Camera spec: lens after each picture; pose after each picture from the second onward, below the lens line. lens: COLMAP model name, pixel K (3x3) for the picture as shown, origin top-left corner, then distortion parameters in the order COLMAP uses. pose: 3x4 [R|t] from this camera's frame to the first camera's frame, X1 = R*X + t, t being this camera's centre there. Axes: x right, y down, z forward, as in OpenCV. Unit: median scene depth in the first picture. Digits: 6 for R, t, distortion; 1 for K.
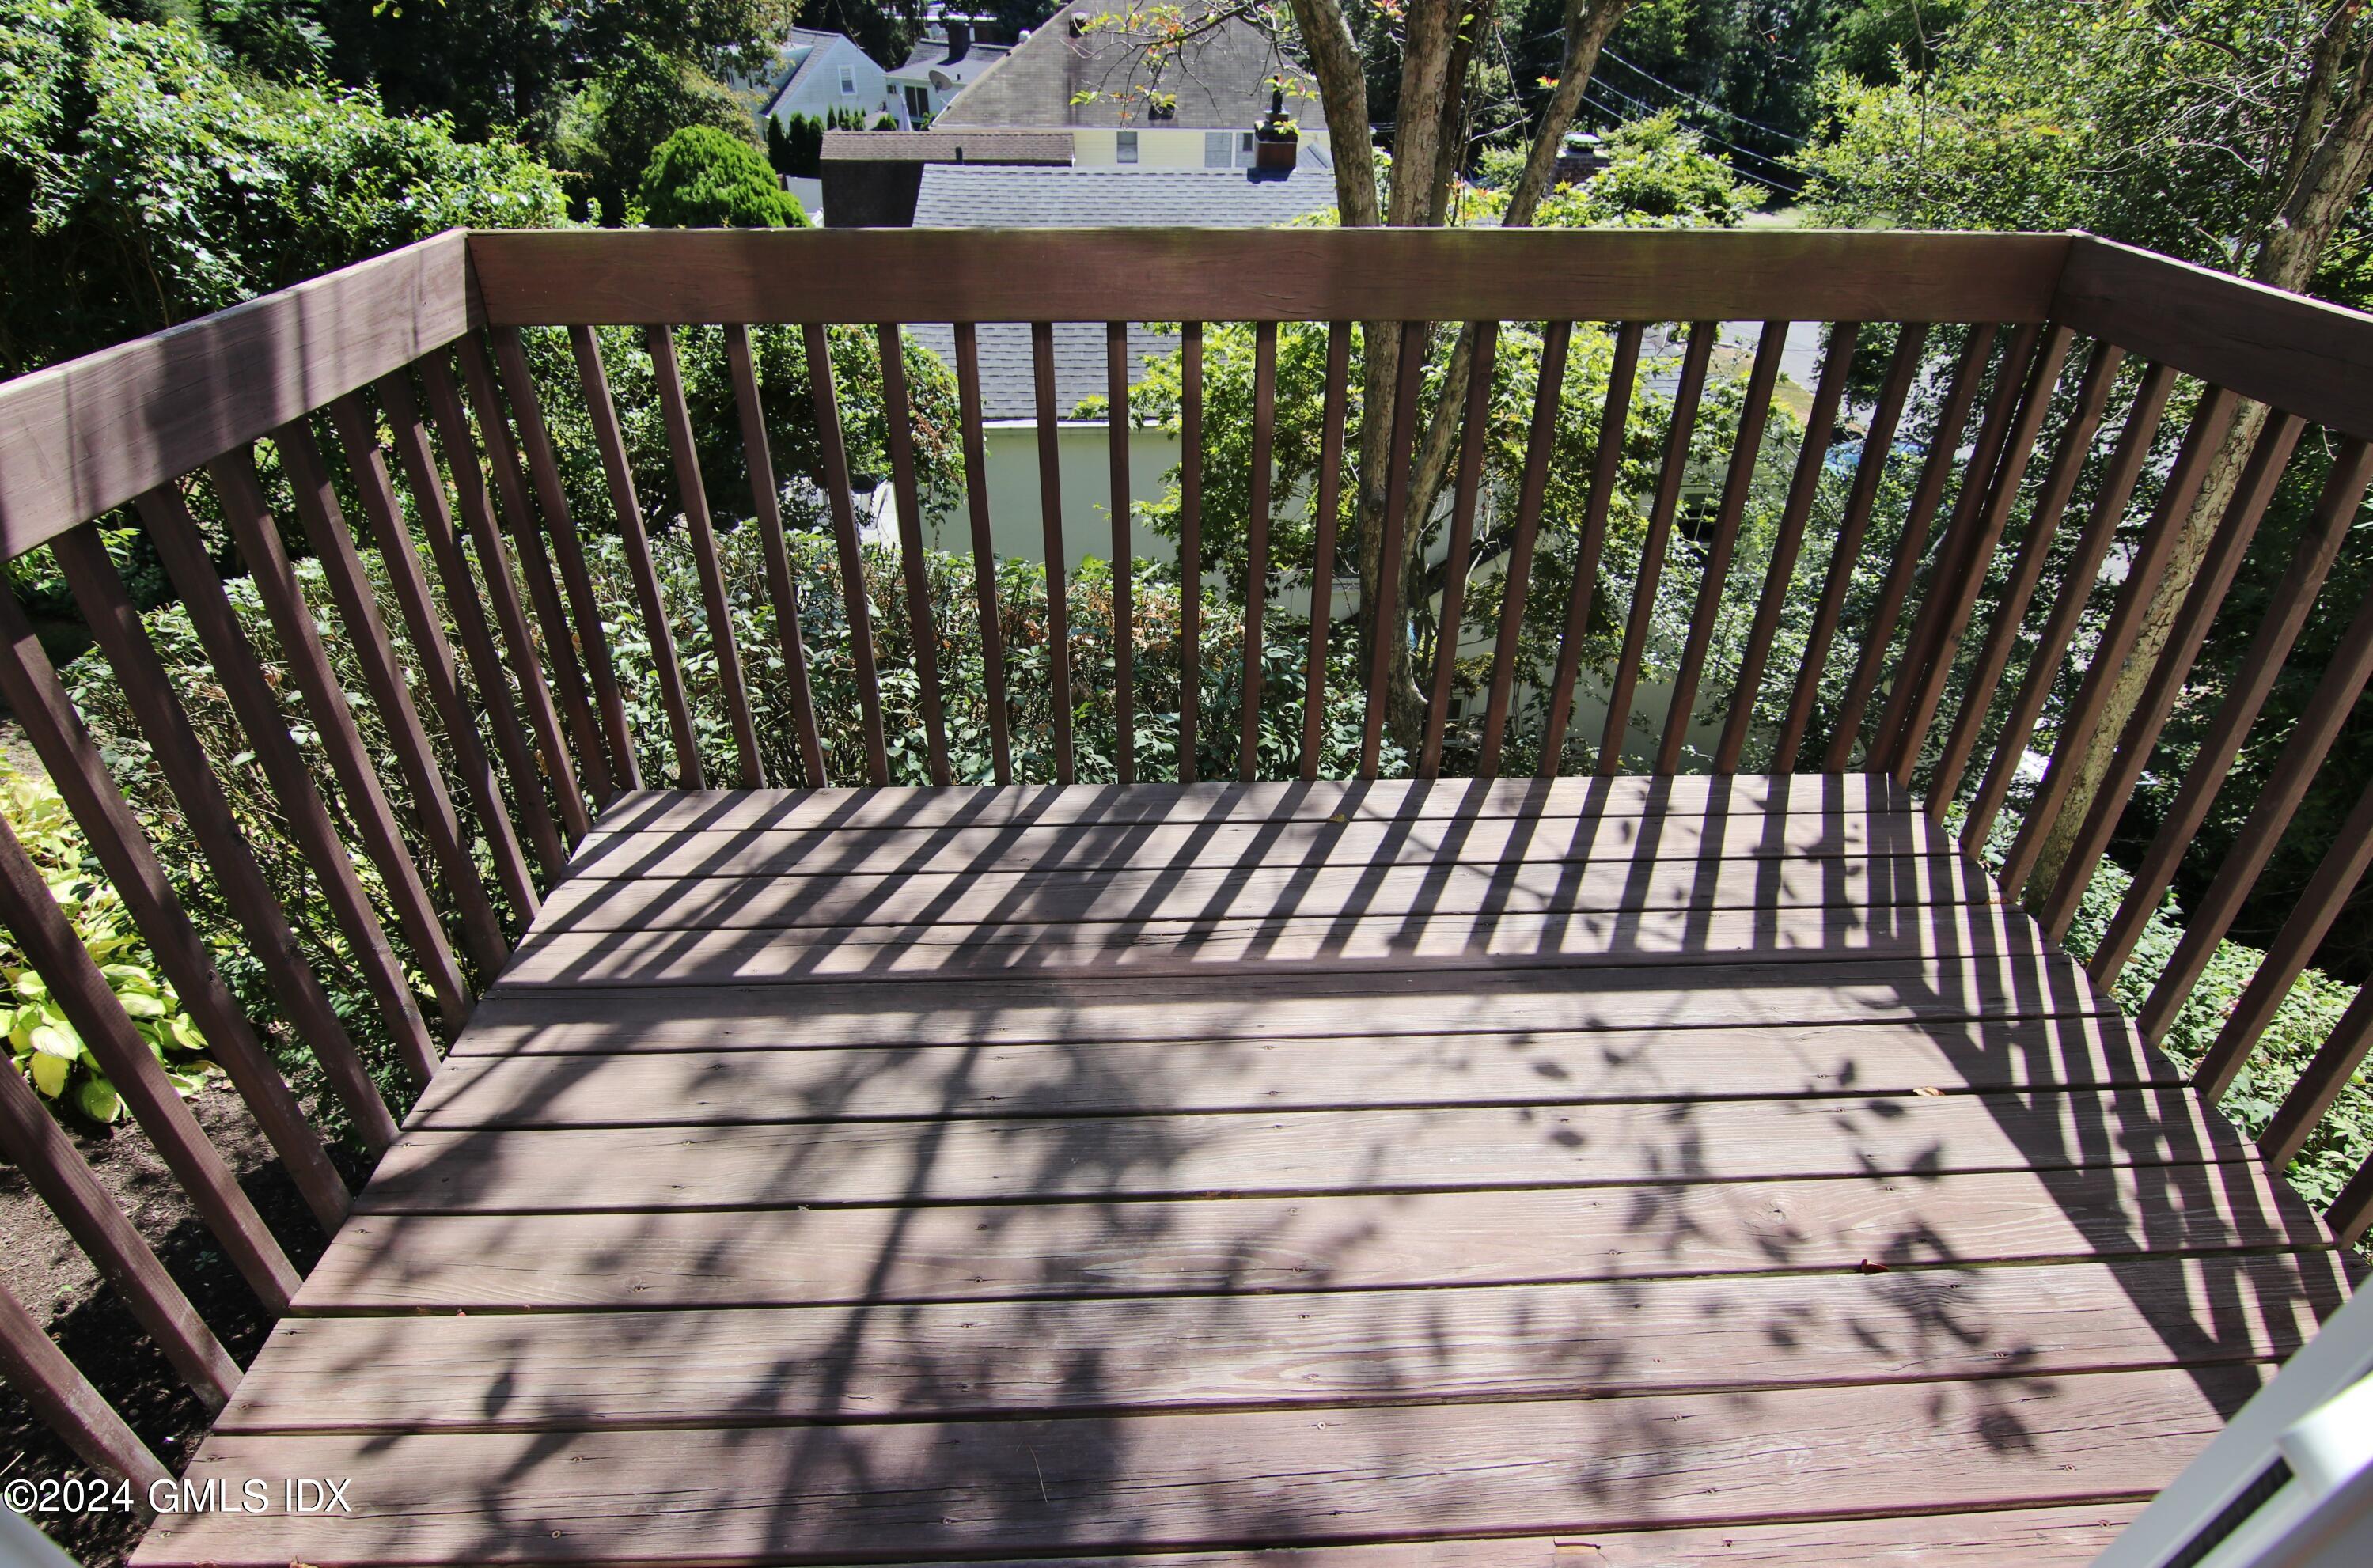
lens RADIAL K [[1221.2, 0, 1186.5], [0, 1221.2, 784.0], [0, 0, 1]] dist [0.000595, -0.009723]
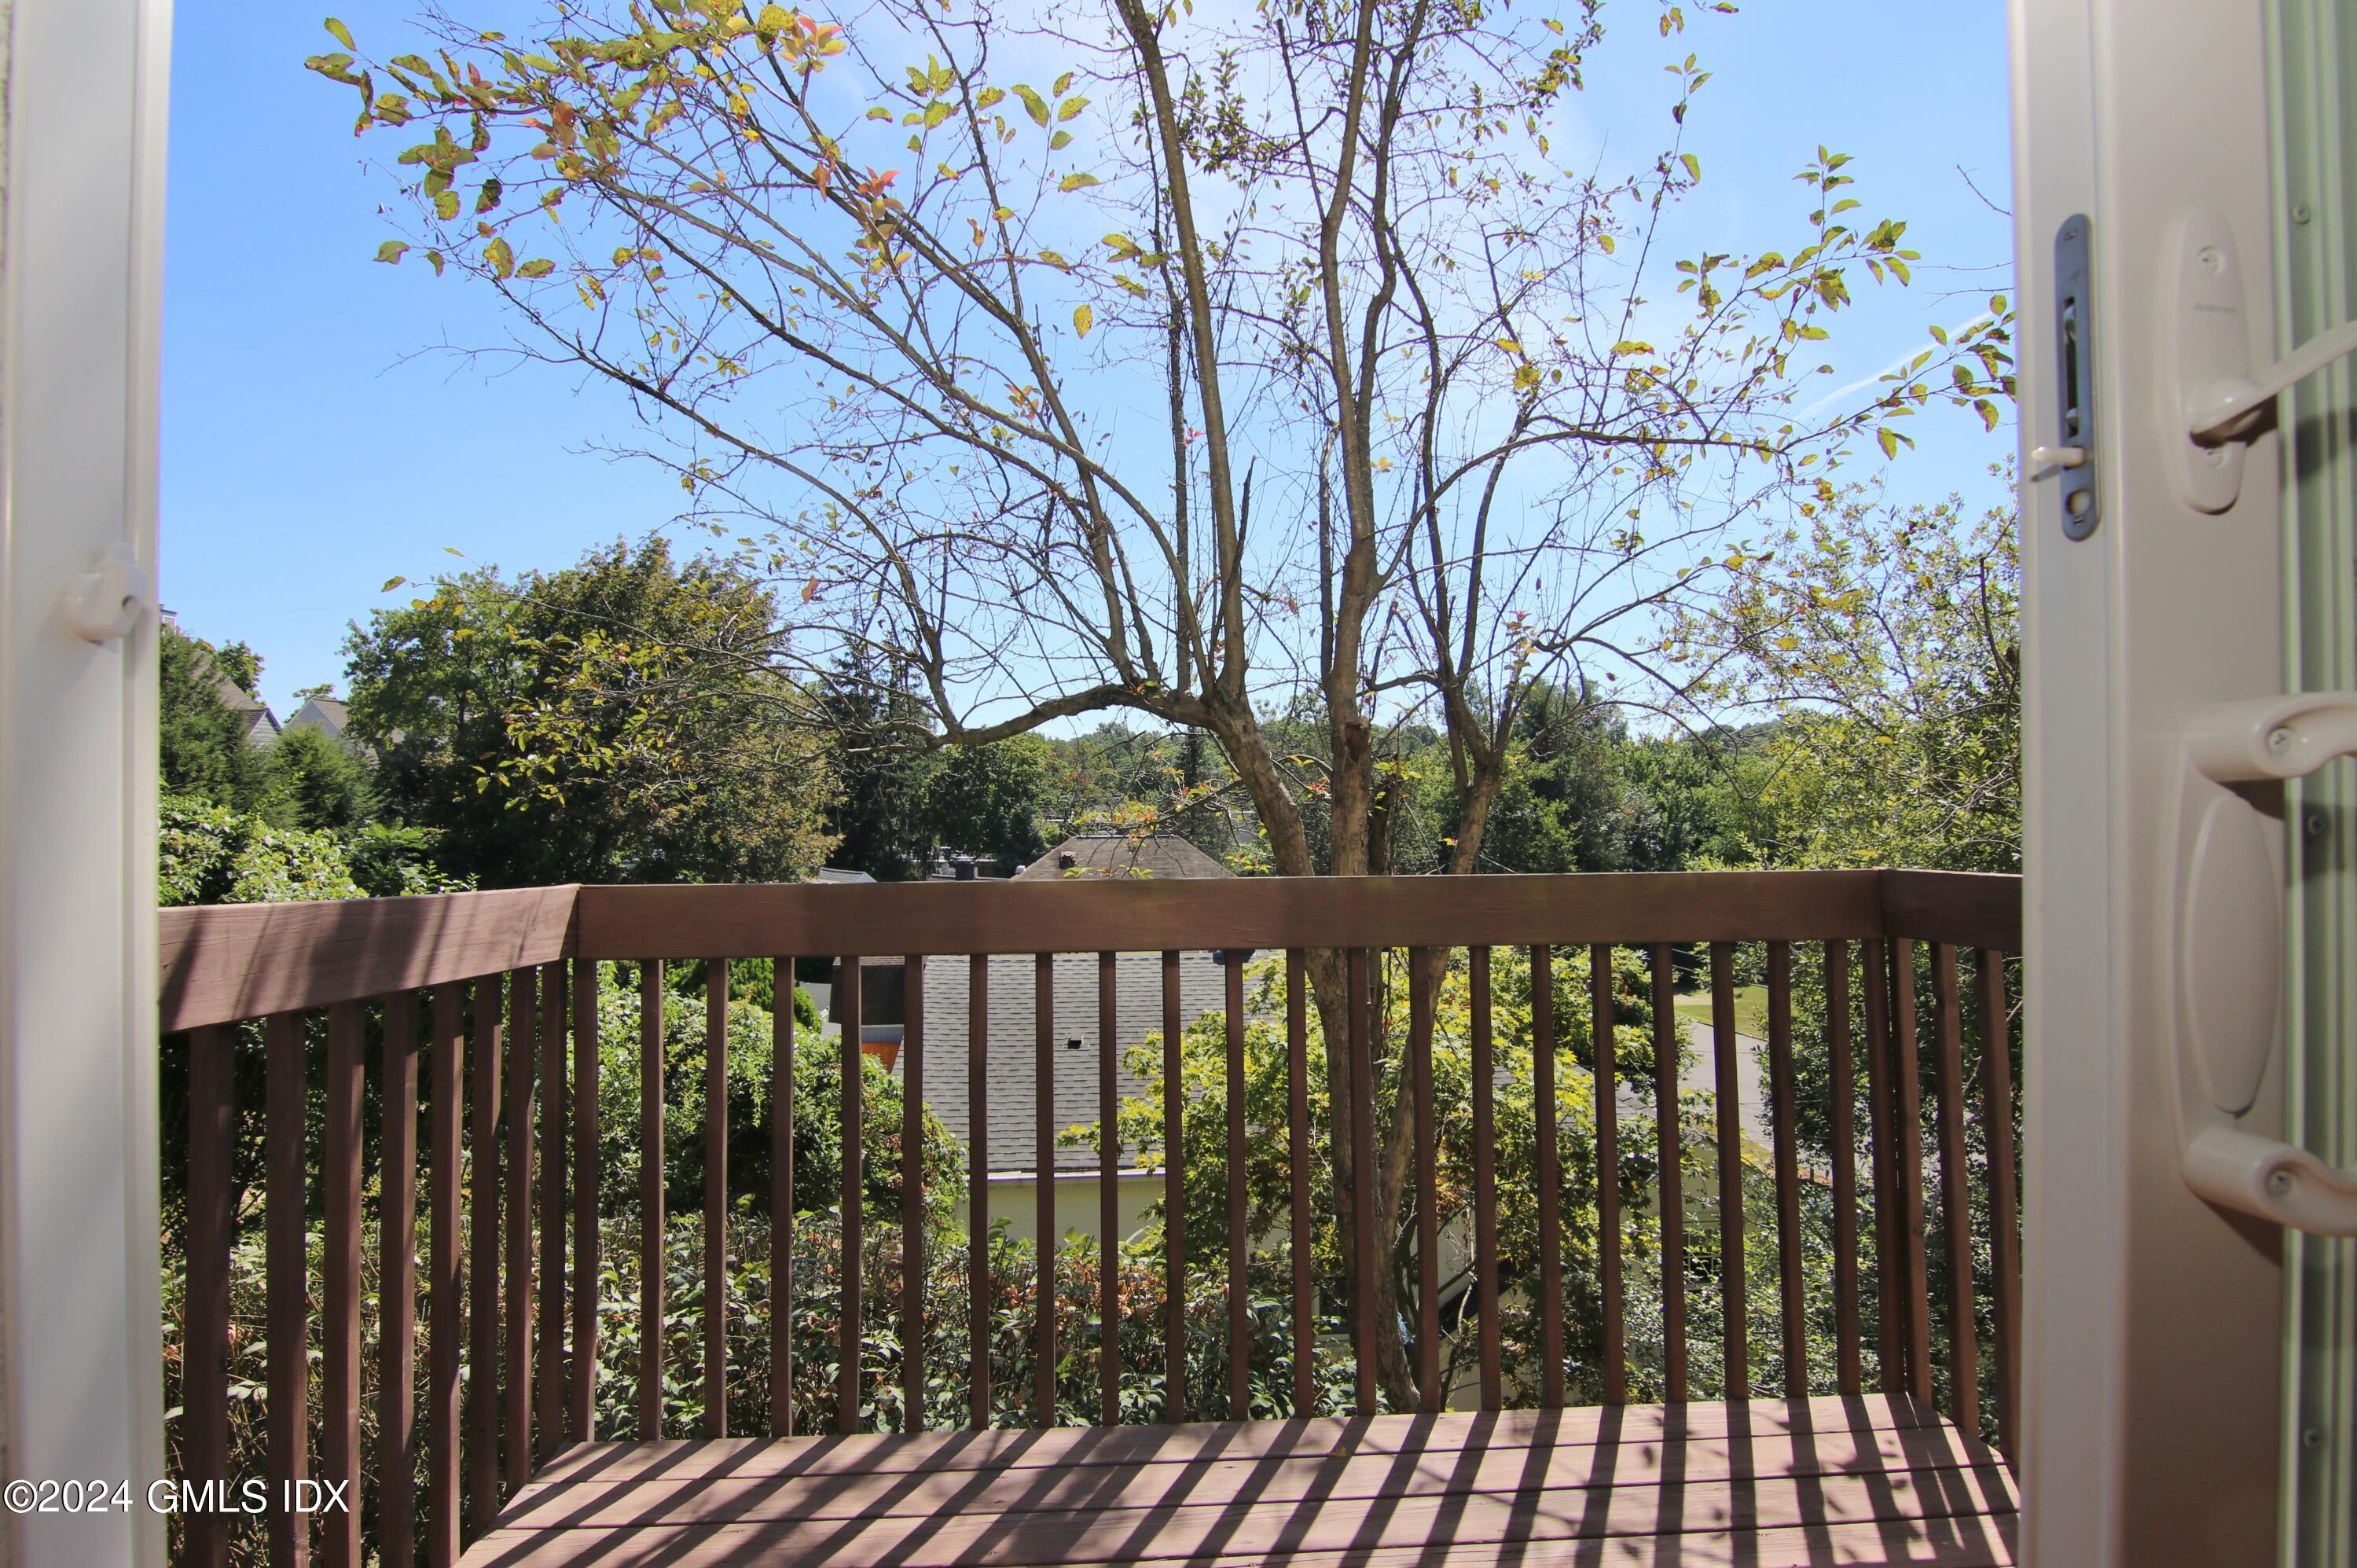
lens RADIAL K [[1191.4, 0, 1178.5], [0, 1191.4, 784.0], [0, 0, 1]] dist [0.000007, -0.009624]
pose [[0.999660, -0.017822, 0.019056, -0.006936], [0.025513, 0.820651, -0.570859, 0.128646], [-0.005465, 0.571151, 0.820827, -0.037061]]
